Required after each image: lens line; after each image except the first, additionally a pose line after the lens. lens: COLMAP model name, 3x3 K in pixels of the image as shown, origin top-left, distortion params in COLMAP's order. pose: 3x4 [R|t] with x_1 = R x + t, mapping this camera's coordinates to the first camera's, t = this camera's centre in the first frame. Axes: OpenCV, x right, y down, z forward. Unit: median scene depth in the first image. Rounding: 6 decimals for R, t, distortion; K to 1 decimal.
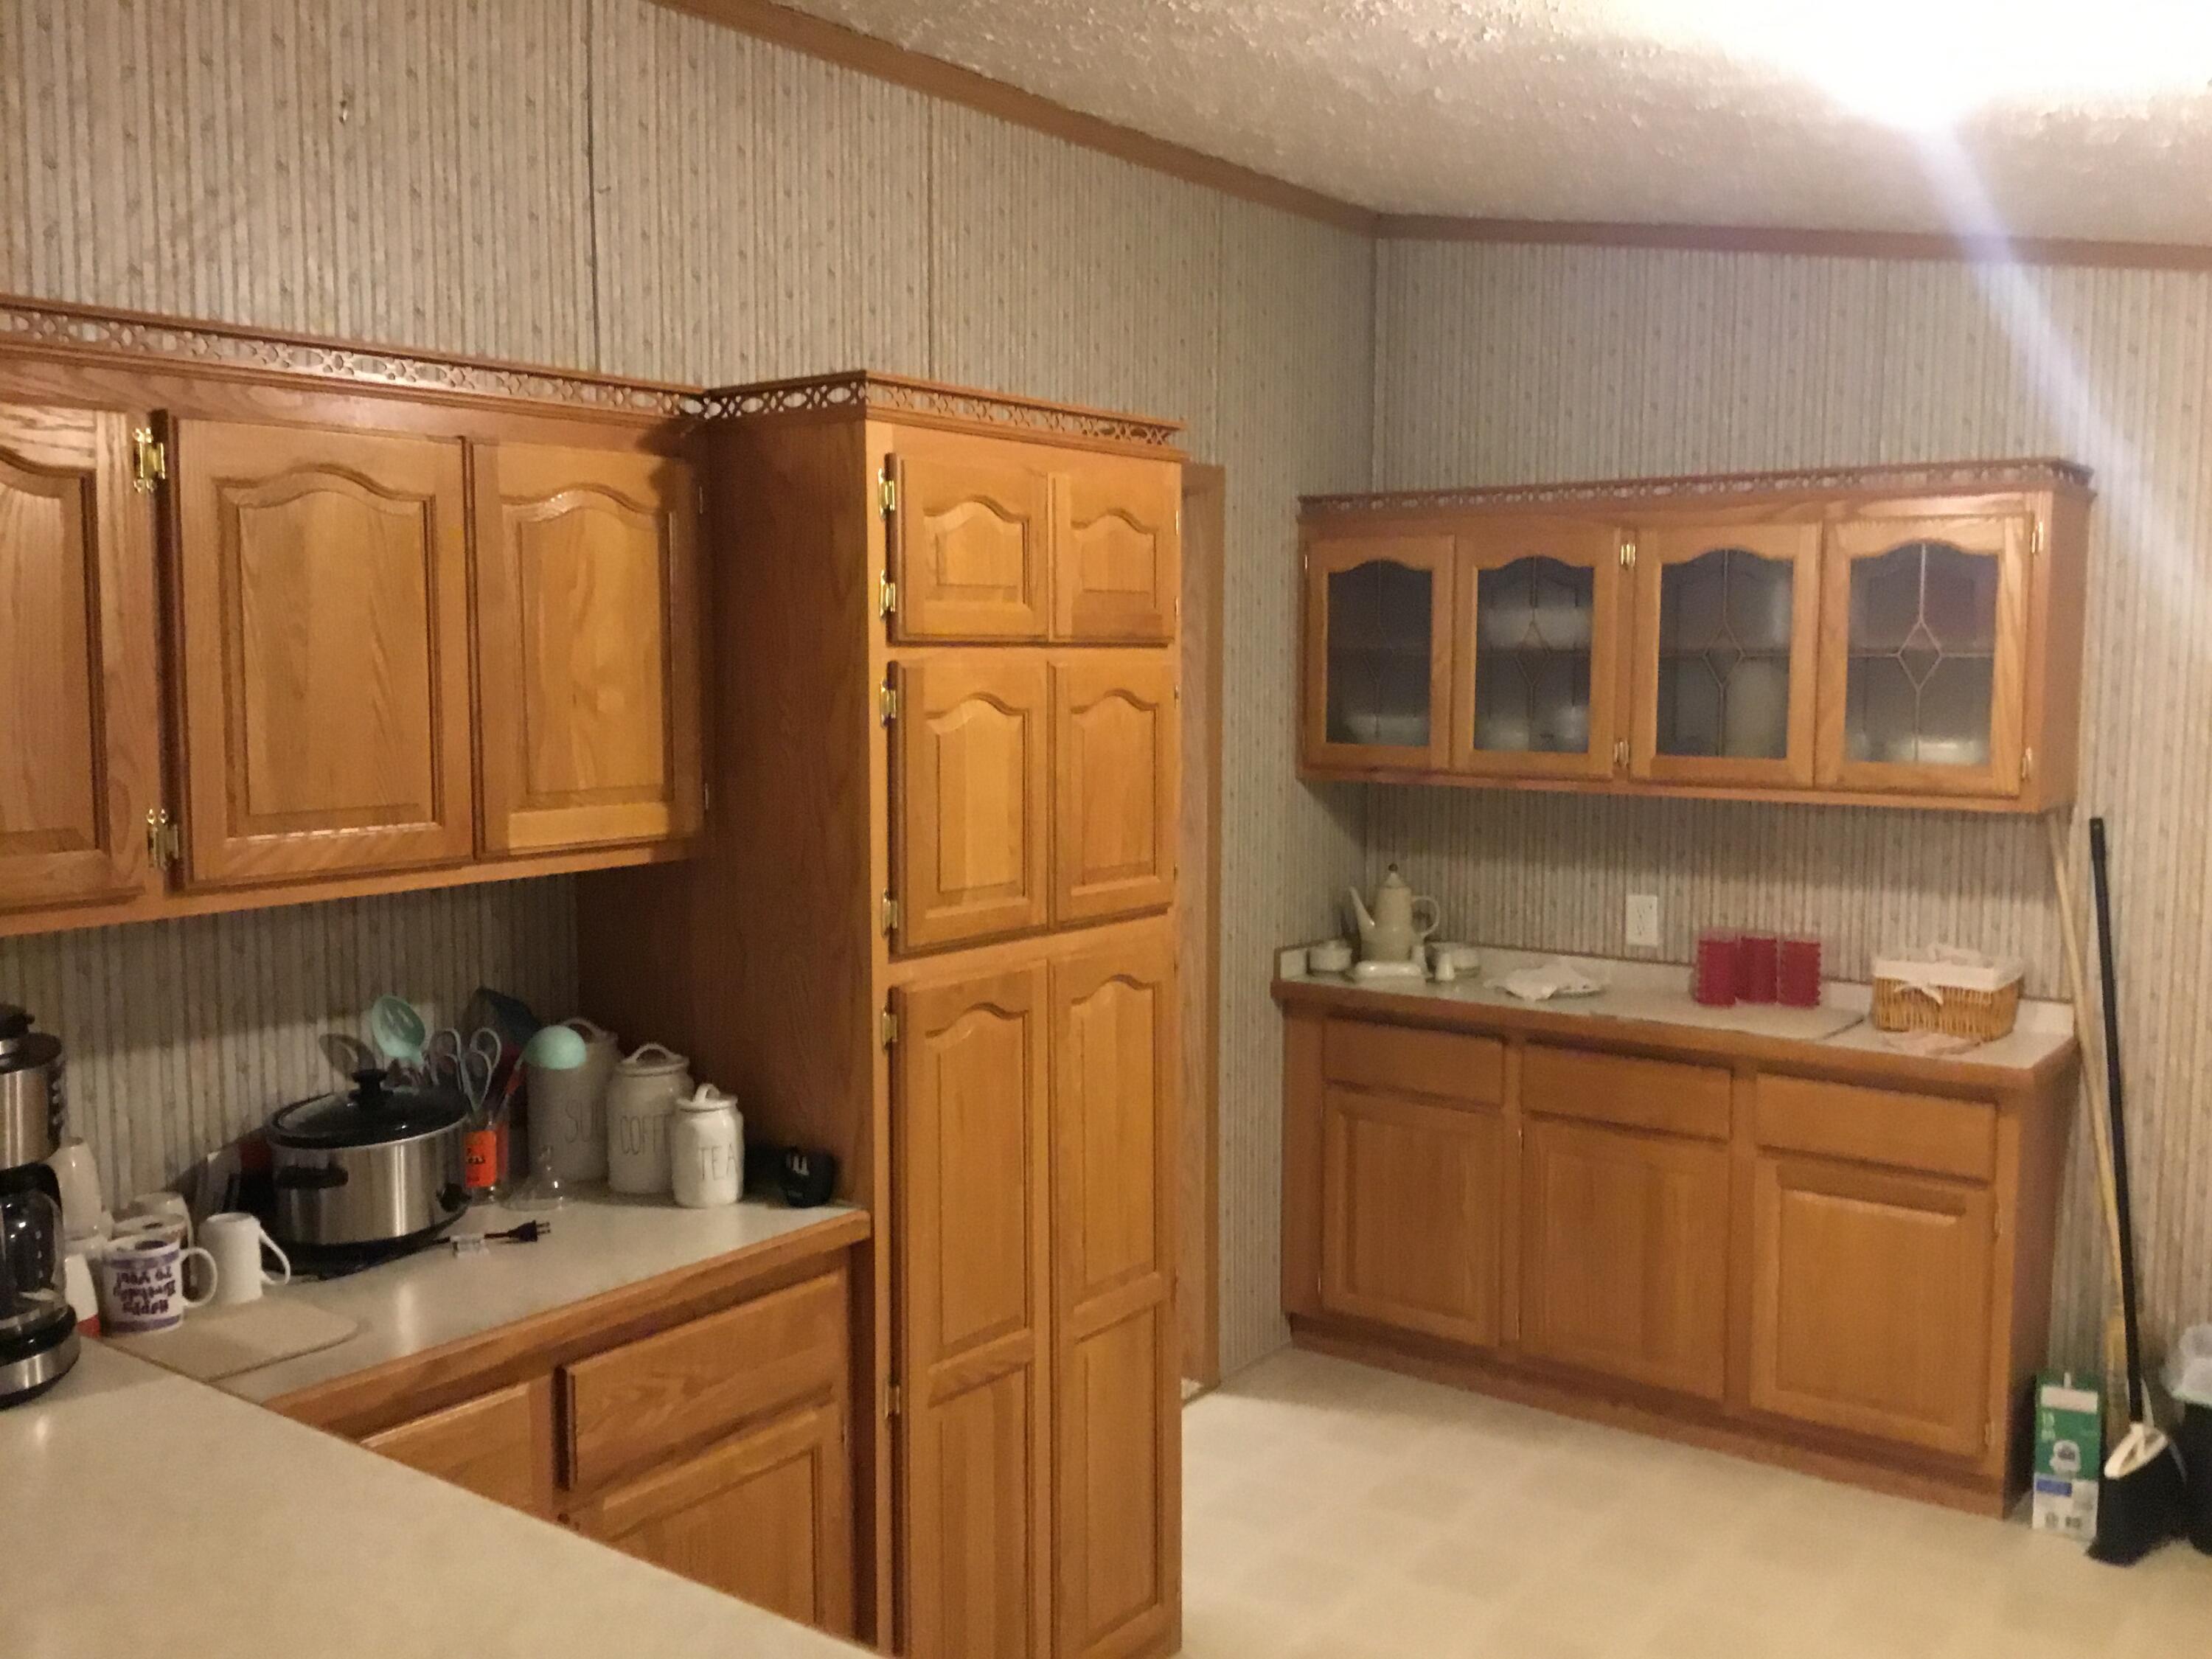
lens RADIAL K [[2010.5, 0, 1106.0], [0, 2010.5, 829.5], [0, 0, 1]] dist [0.088719, -0.165782]
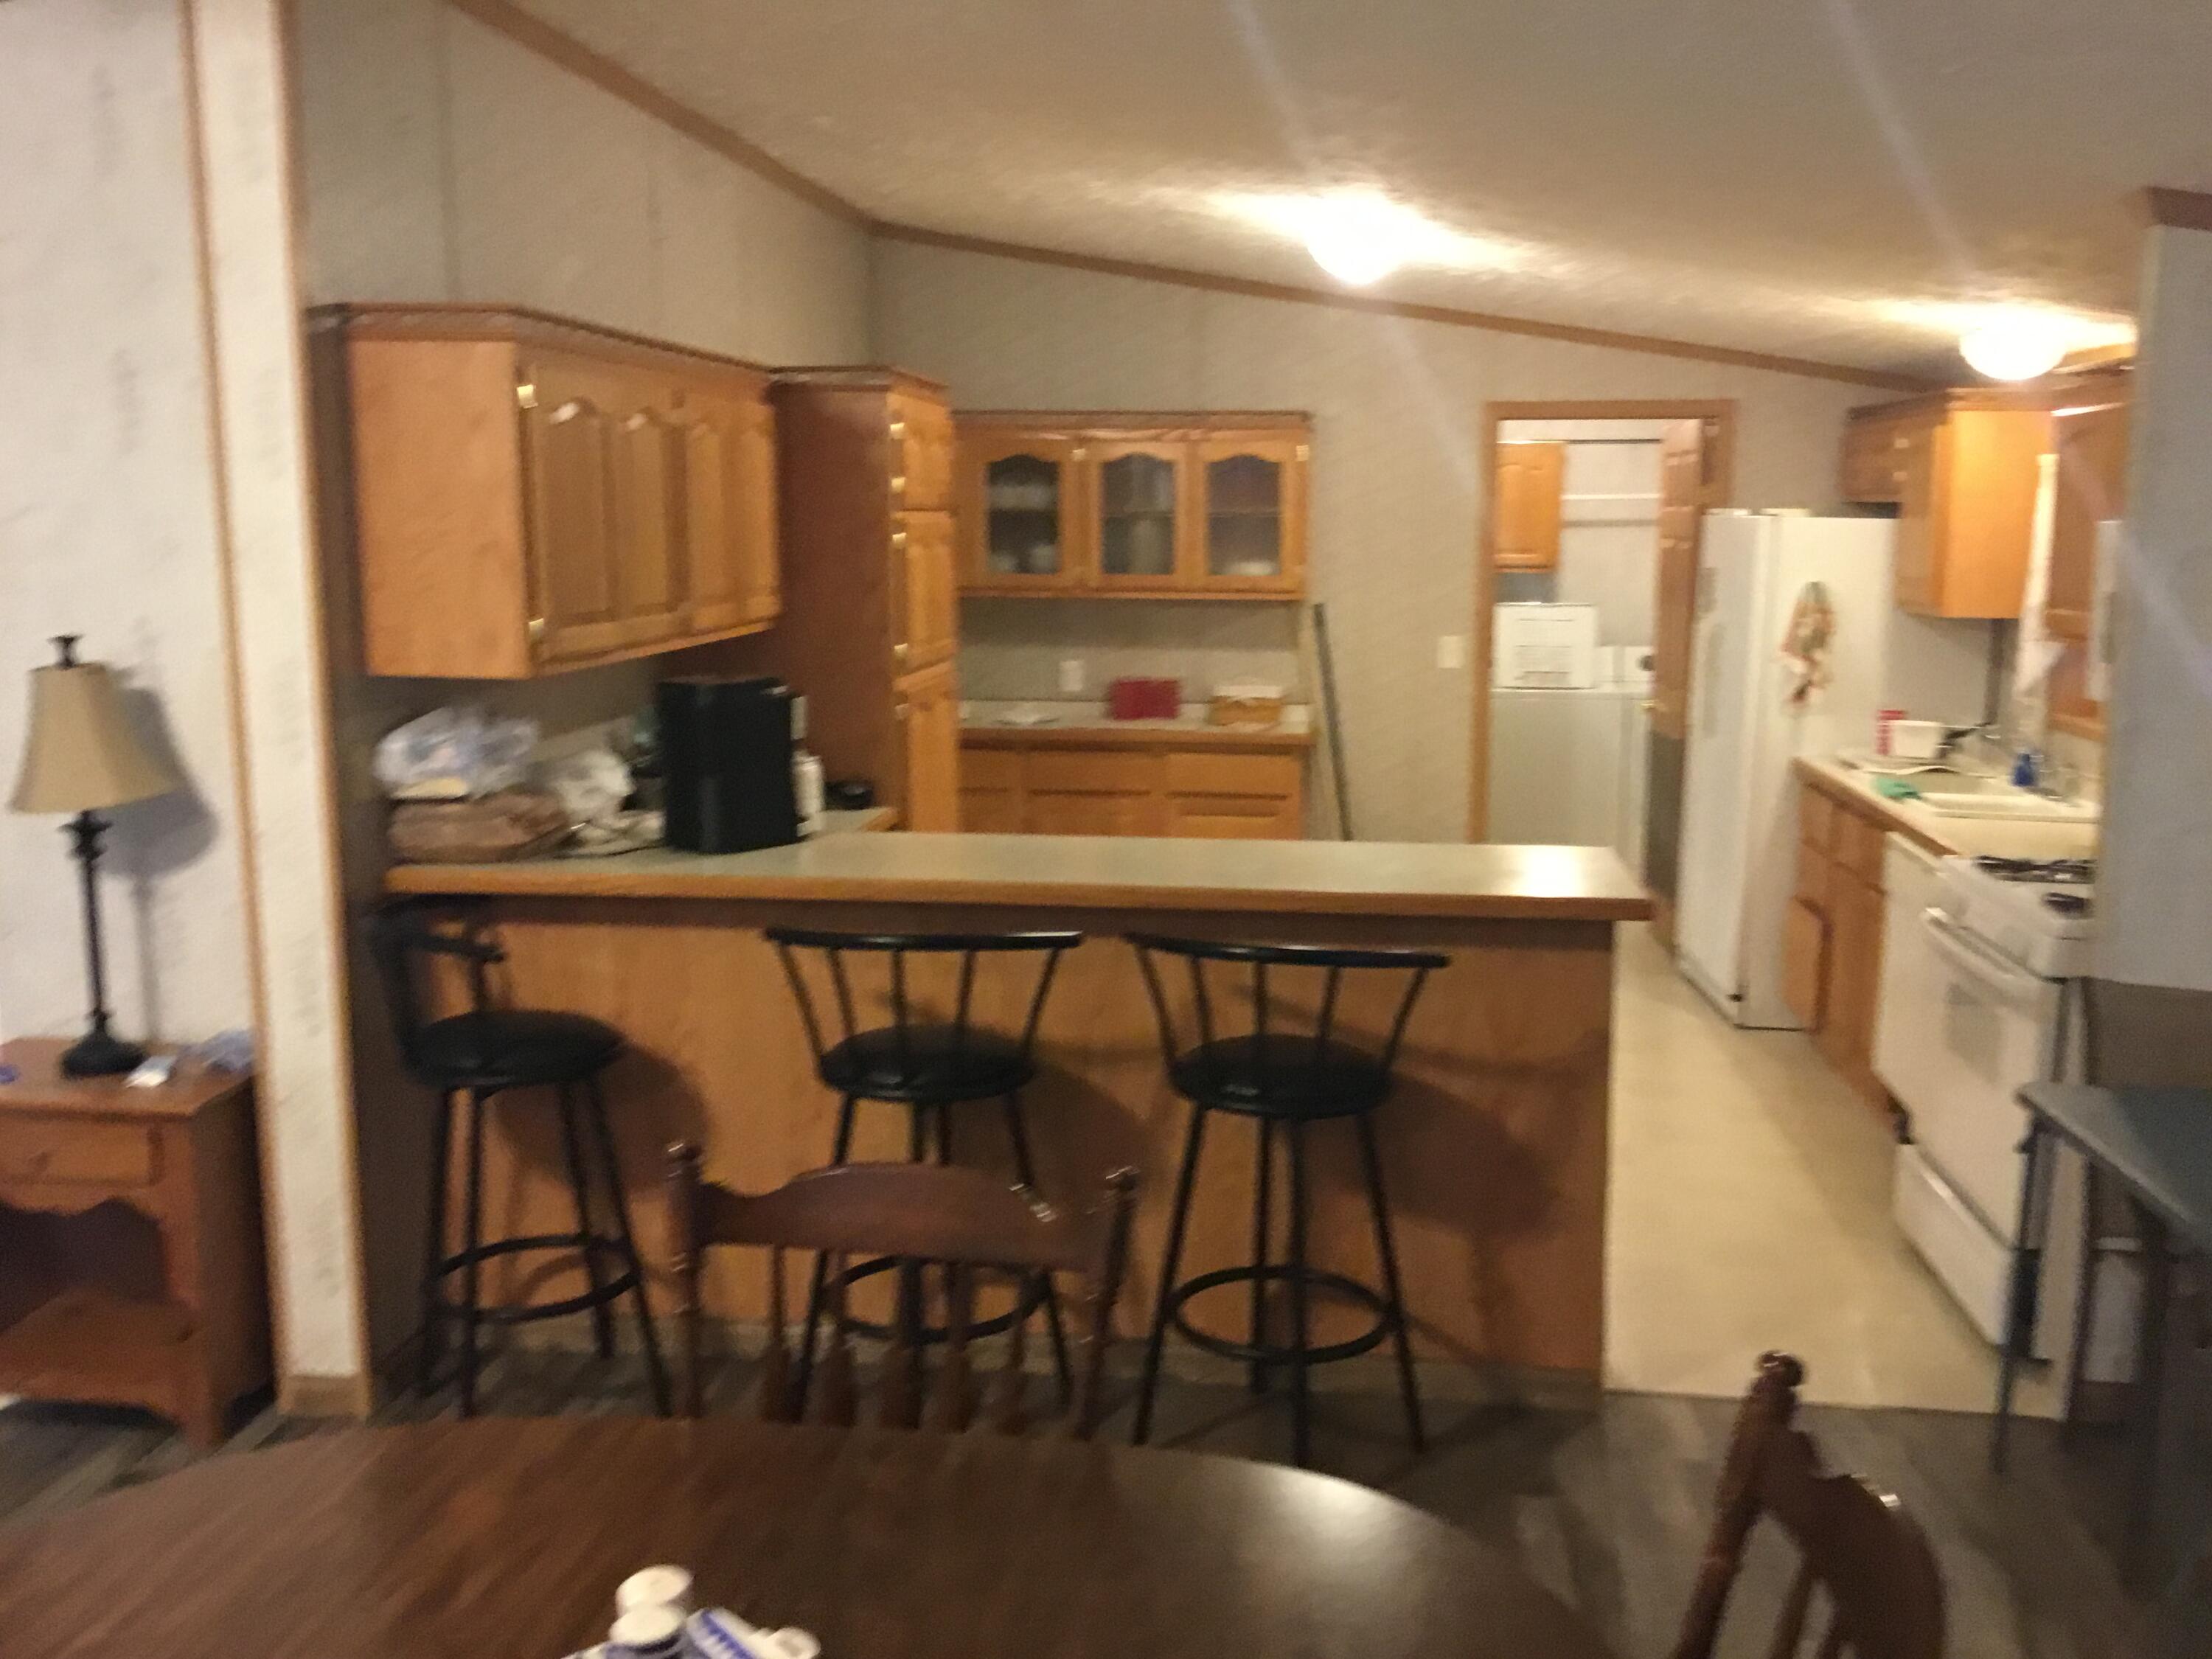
lens RADIAL K [[2010.5, 0, 1106.0], [0, 2010.5, 829.5], [0, 0, 1]] dist [0.088719, -0.165782]
pose [[0.865709, -0.075894, 0.494760, -0.638966], [0.040819, 0.995850, 0.081337, 0.044363], [-0.498880, -0.050218, 0.865215, -0.539175]]
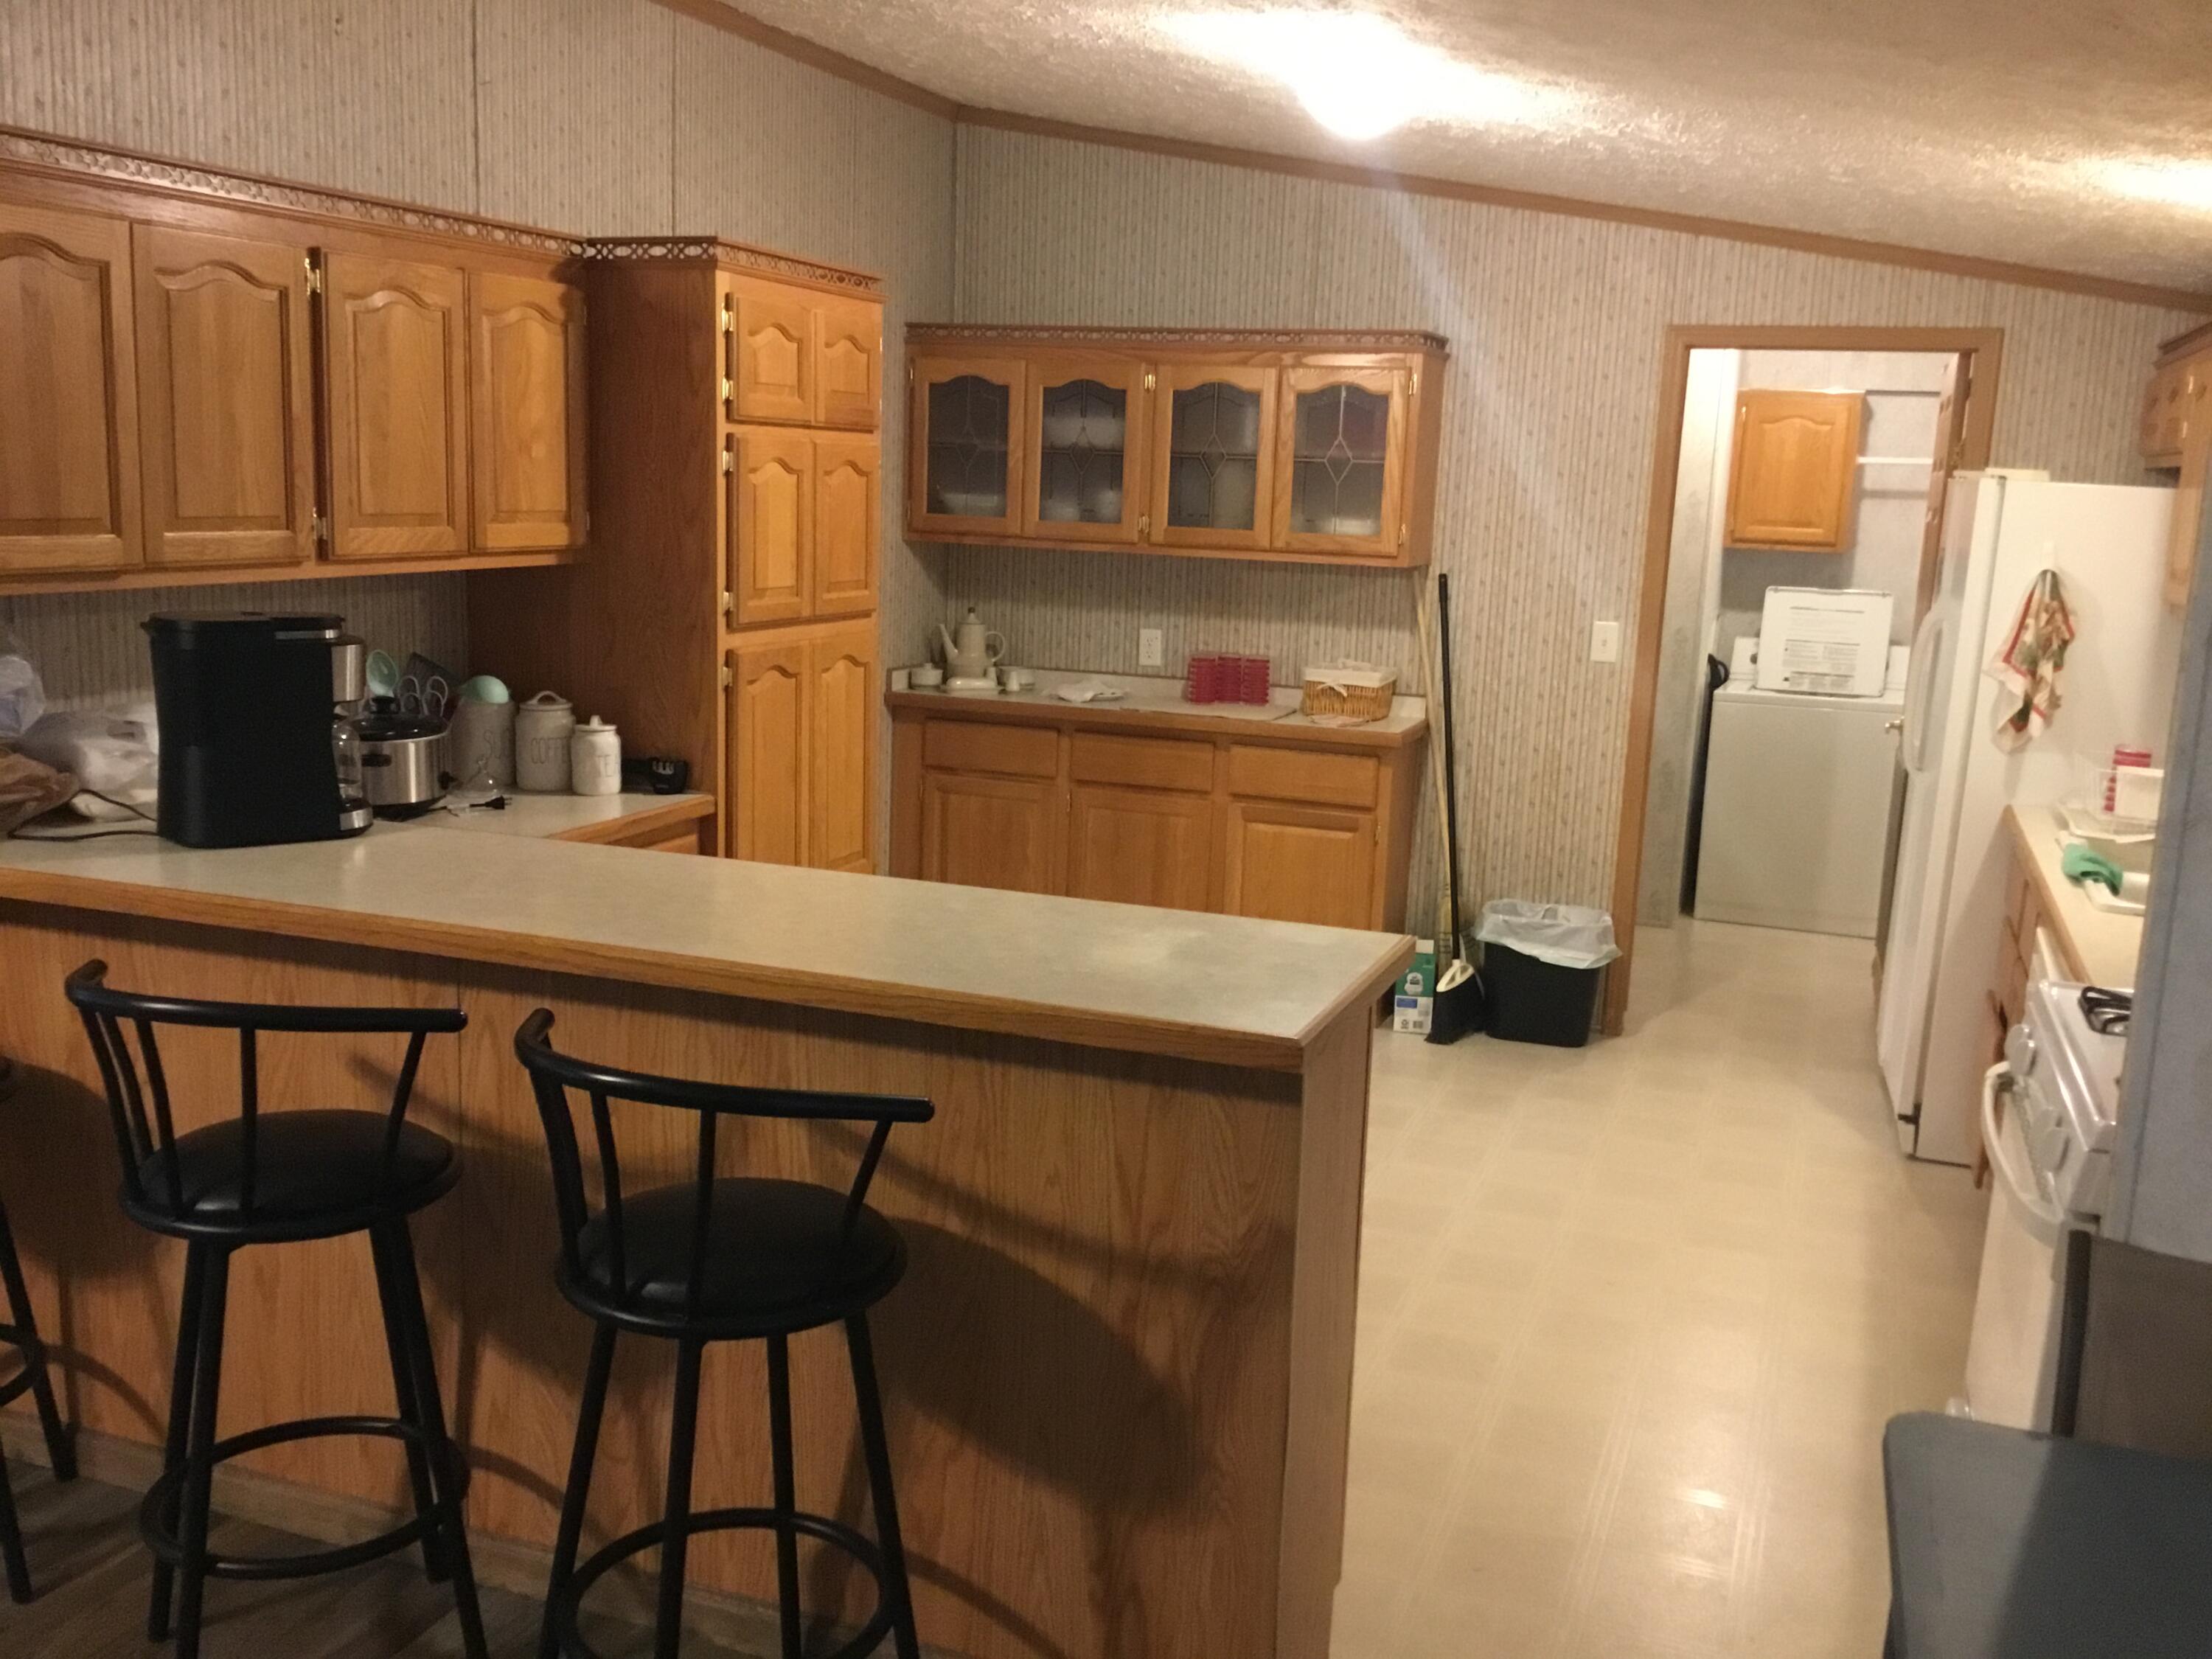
lens RADIAL K [[1995.9, 0, 1124.6], [0, 1995.9, 830.3], [0, 0, 1]] dist [0.117060, -0.227564]
pose [[0.957075, -0.016982, 0.289344, -0.185841], [-0.010817, 0.995494, 0.094204, 0.048359], [-0.289640, -0.093290, 0.952579, -0.393793]]
